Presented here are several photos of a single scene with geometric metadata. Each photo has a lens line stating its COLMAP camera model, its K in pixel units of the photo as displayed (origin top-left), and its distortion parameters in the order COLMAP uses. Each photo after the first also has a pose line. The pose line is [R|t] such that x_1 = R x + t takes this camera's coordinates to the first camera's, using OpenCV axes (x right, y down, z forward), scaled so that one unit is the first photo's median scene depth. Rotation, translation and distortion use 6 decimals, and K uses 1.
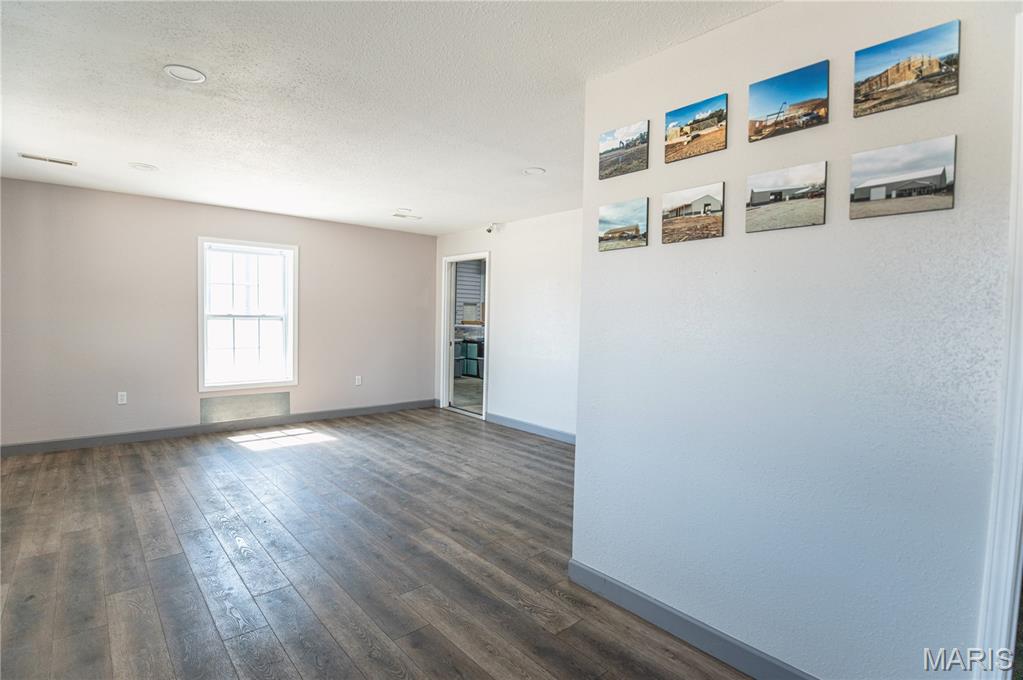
lens RADIAL K [[500.5, 0, 509.0], [0, 500.5, 340.6], [0, 0, 1]] dist [-0.026017, -0.002203]
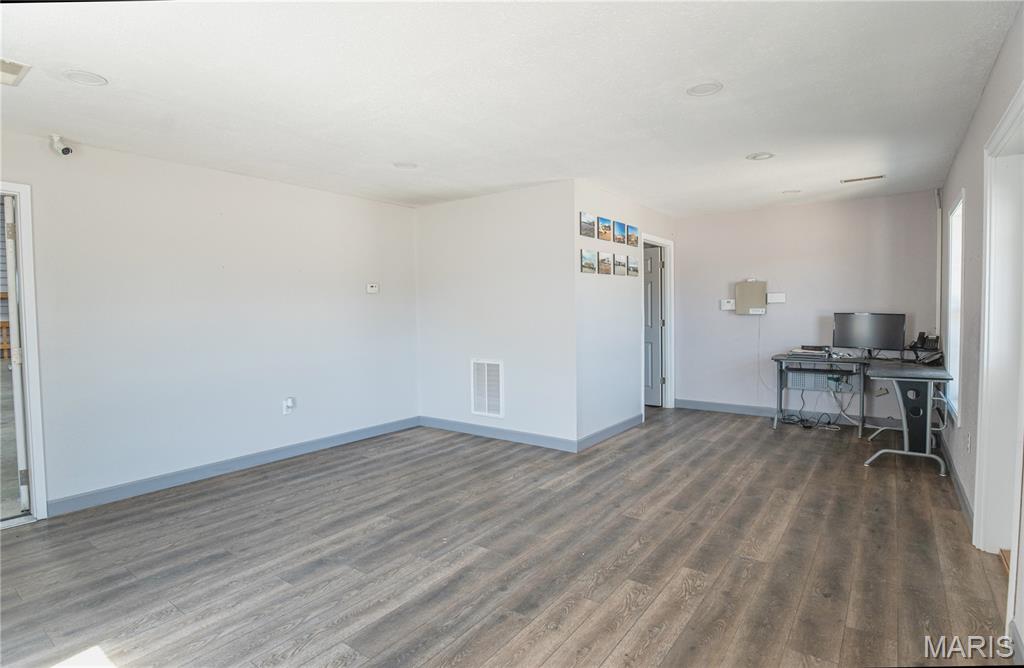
lens RADIAL K [[518.2, 0, 510.4], [0, 518.2, 331.6], [0, 0, 1]] dist [-0.026752, -0.001264]
pose [[-0.214361, -0.058223, 0.975018, -1.169943], [0.057669, 0.995726, 0.072139, -0.073983], [-0.975051, 0.071692, -0.210087, 1.153894]]
